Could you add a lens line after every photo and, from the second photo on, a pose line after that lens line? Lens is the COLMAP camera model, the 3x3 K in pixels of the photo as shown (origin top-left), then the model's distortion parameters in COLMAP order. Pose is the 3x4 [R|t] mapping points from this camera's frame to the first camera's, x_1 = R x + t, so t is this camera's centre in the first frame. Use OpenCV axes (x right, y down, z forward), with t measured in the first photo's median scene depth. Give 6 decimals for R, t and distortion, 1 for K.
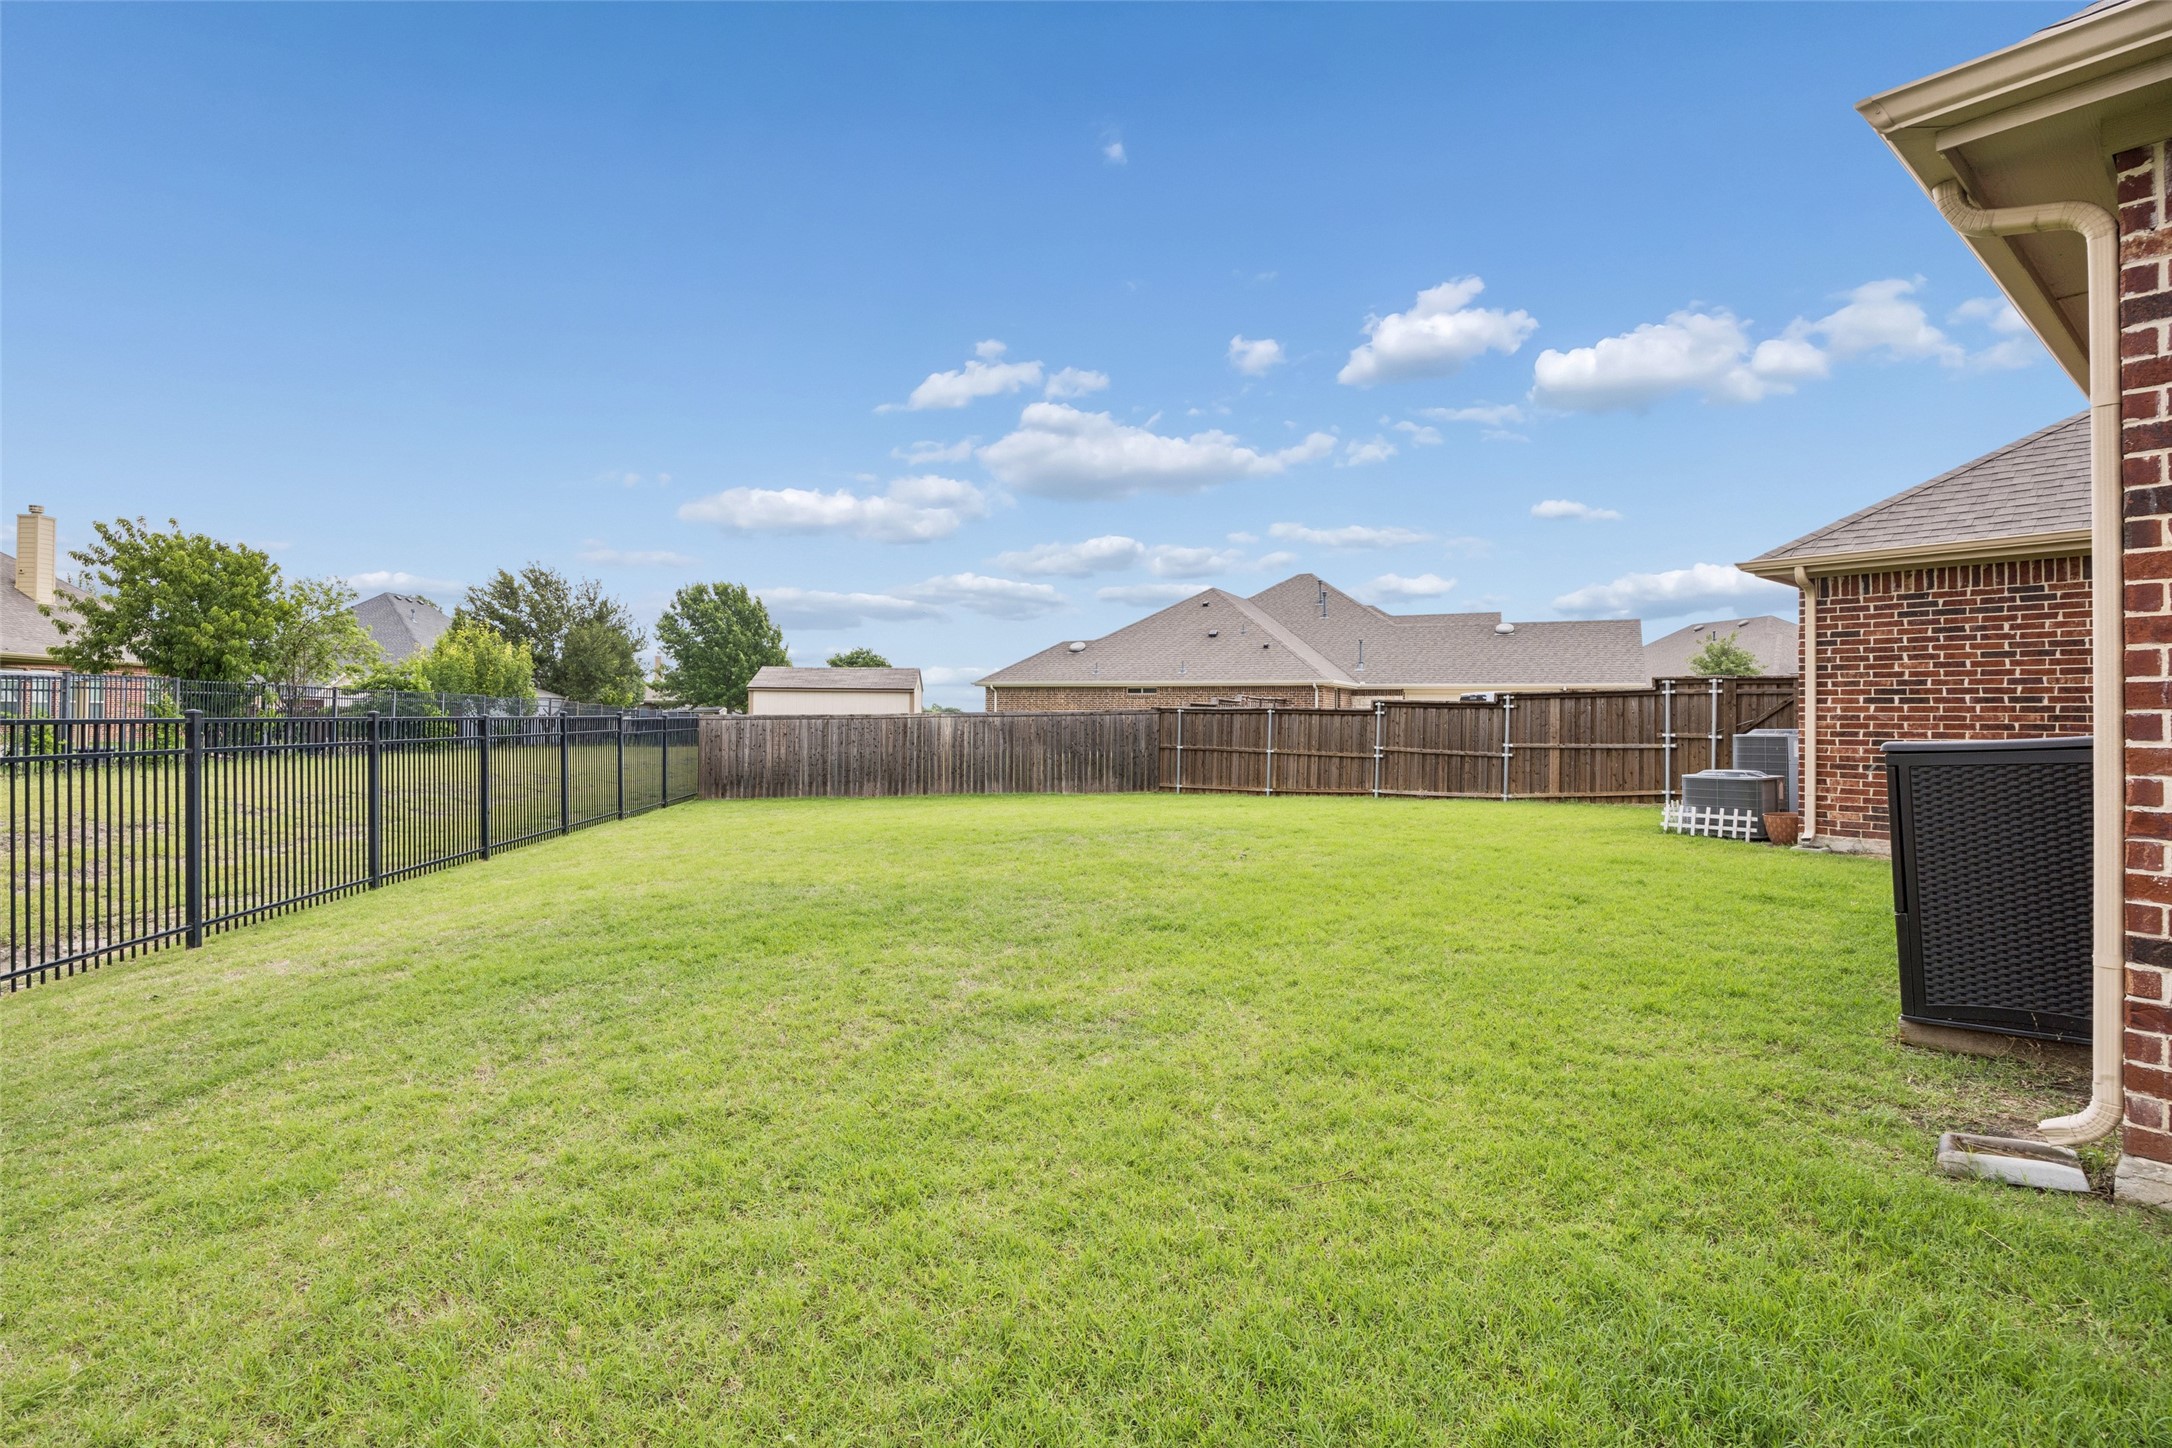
lens RADIAL K [[1051.4, 0, 1081.7], [0, 1051.4, 721.1], [0, 0, 1]] dist [-0.005127, -0.001079]
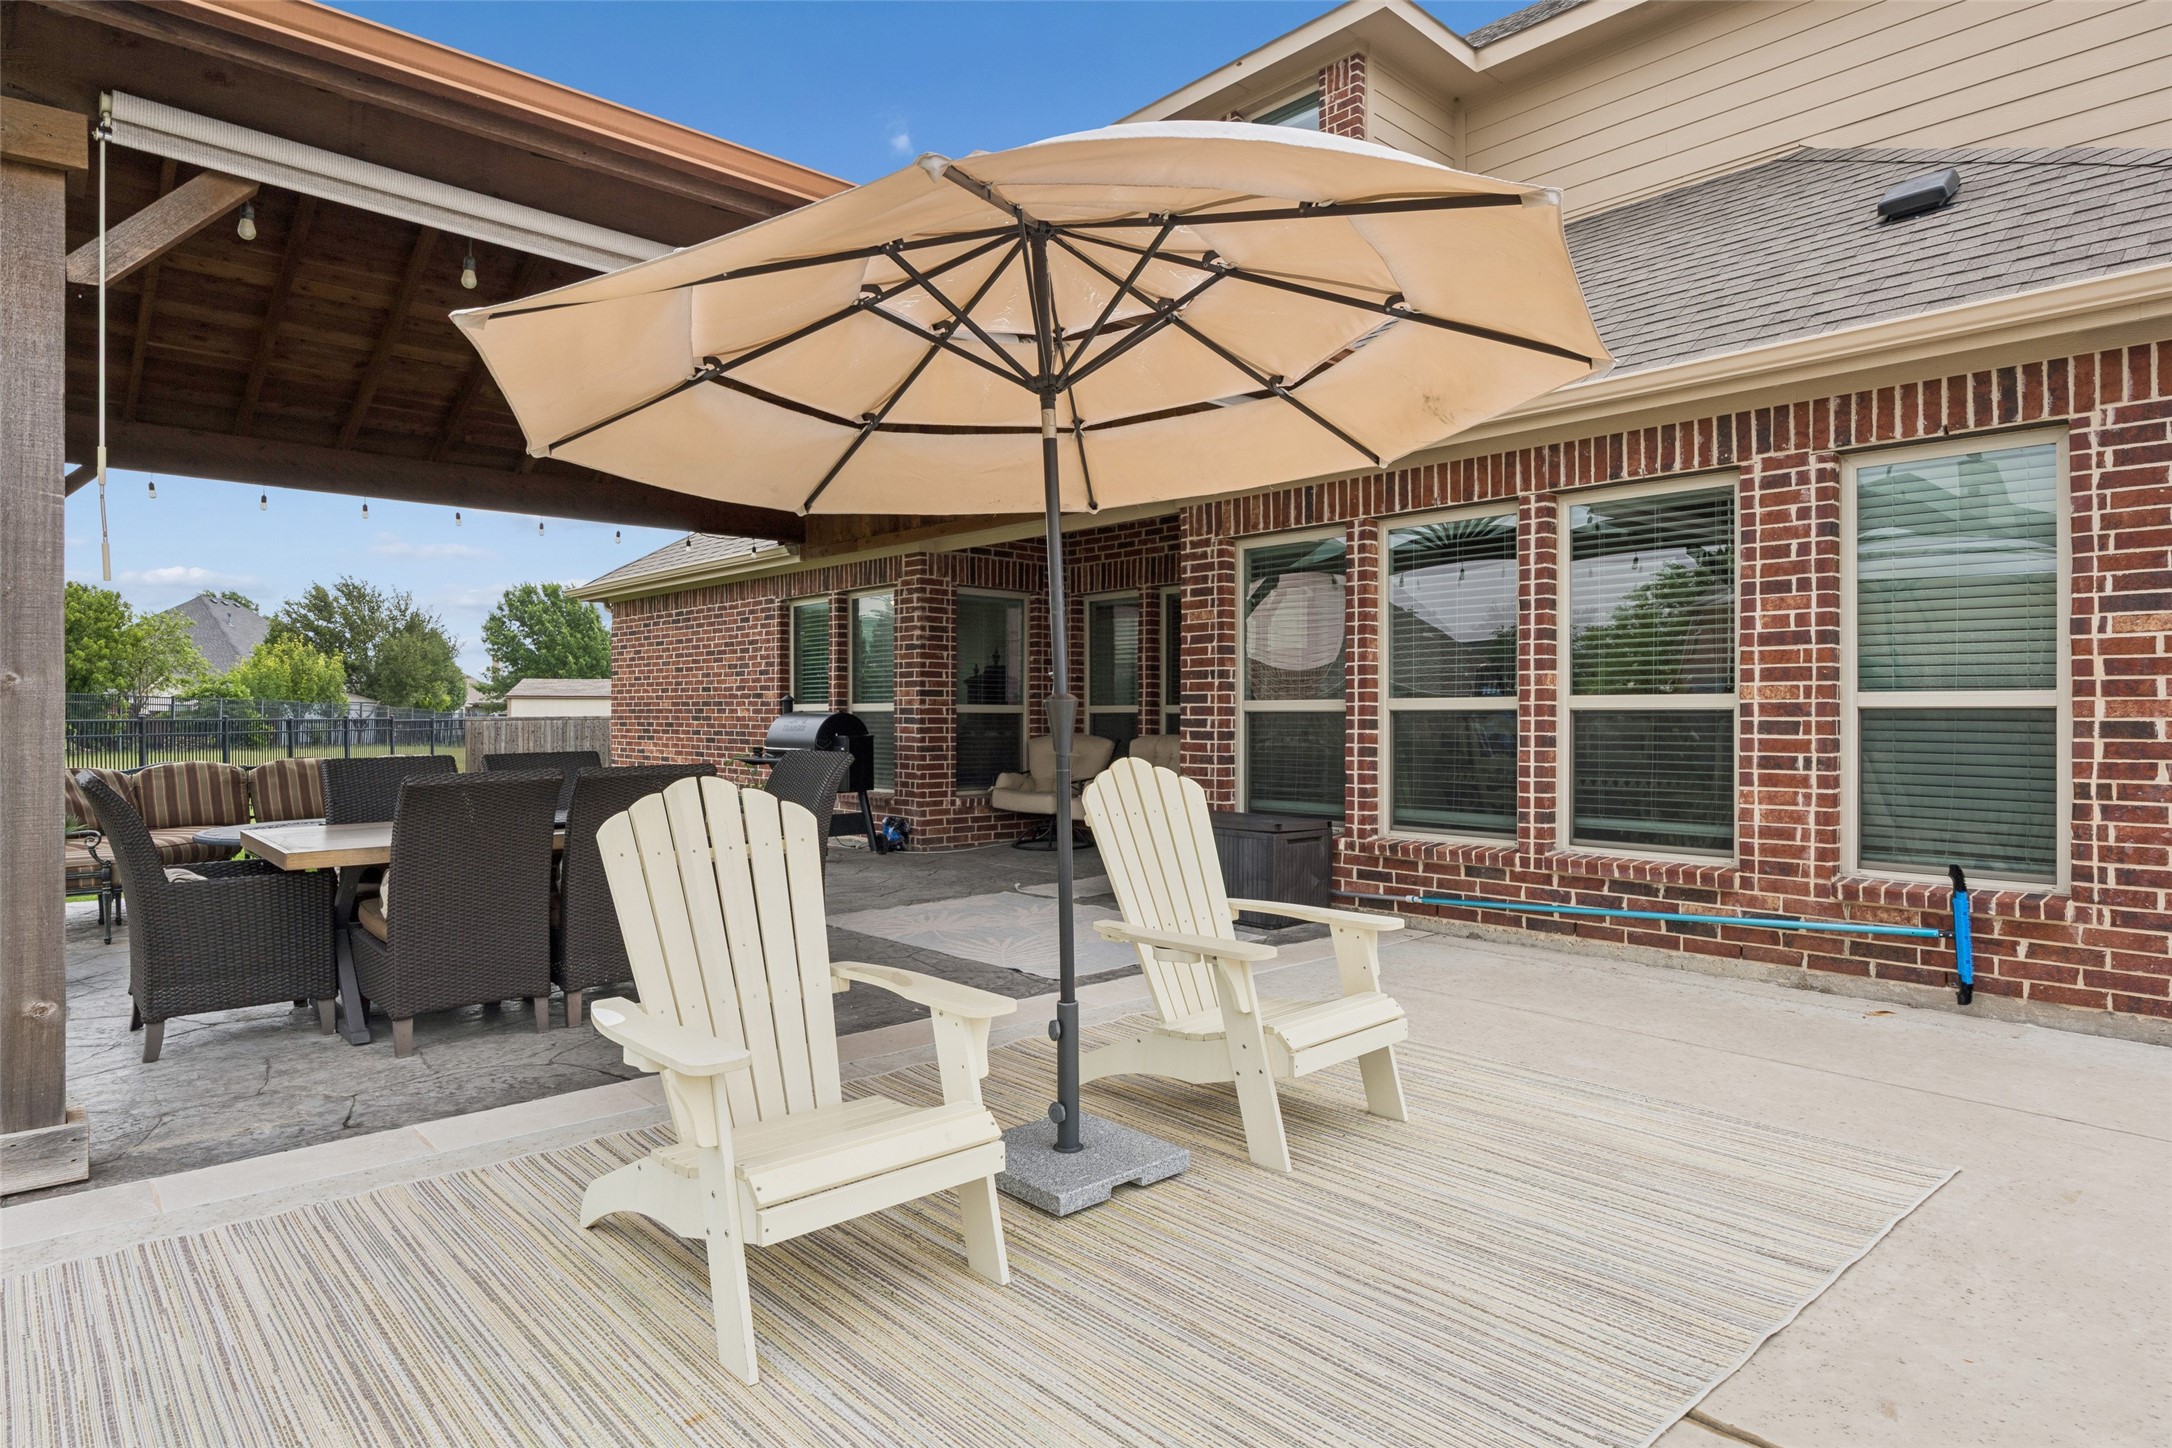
lens RADIAL K [[1220.6, 0, 1089.7], [0, 1220.6, 728.0], [0, 0, 1]] dist [0.001095, -0.001317]
pose [[0.998720, -0.004262, 0.050395, 0.190678], [0.004034, 0.999981, 0.004630, 0.002061], [-0.050414, -0.004421, 0.998719, -0.317108]]
